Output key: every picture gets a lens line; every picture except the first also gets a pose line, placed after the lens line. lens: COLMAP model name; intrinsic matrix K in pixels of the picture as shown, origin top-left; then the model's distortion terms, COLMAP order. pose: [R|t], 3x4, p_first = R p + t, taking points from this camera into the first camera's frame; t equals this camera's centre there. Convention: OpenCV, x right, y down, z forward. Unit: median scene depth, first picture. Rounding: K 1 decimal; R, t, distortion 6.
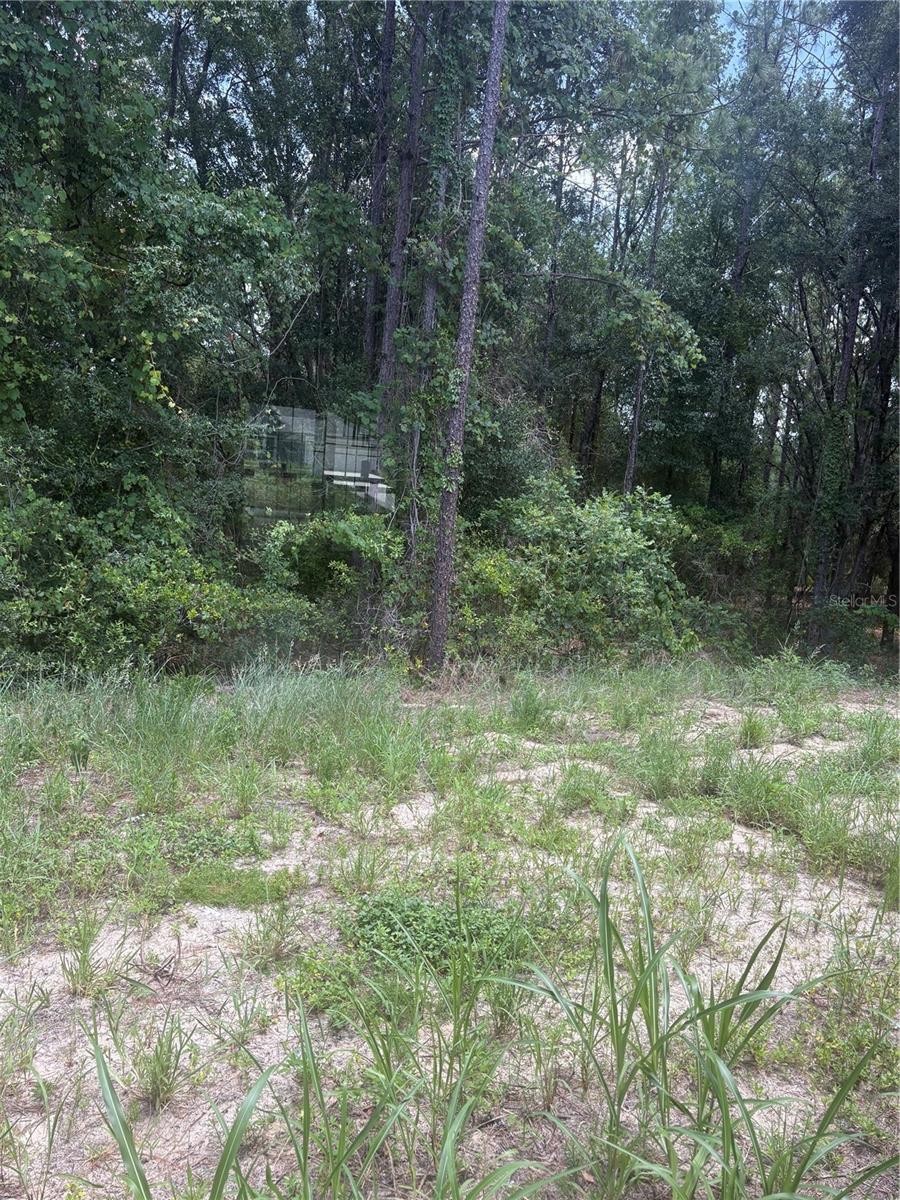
lens RADIAL K [[967.5, 0, 454.8], [0, 967.5, 607.1], [0, 0, 1]] dist [0.026016, 0.001522]
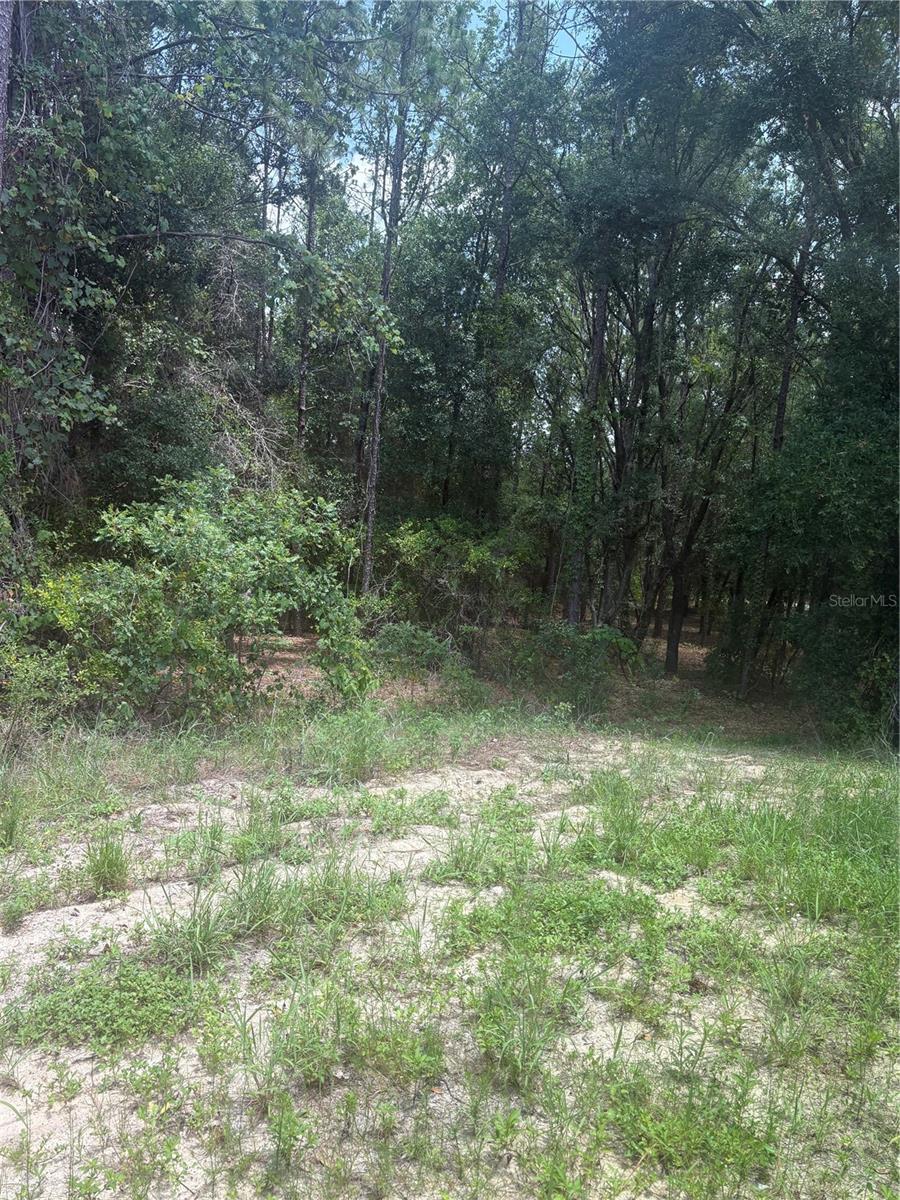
lens RADIAL K [[967.5, 0, 454.8], [0, 967.5, 607.1], [0, 0, 1]] dist [0.026016, 0.001522]
pose [[0.989939, -0.010654, 0.141090, 0.182899], [0.012957, 0.999797, -0.015412, -0.010505], [-0.140897, 0.017085, 0.989877, 0.160204]]
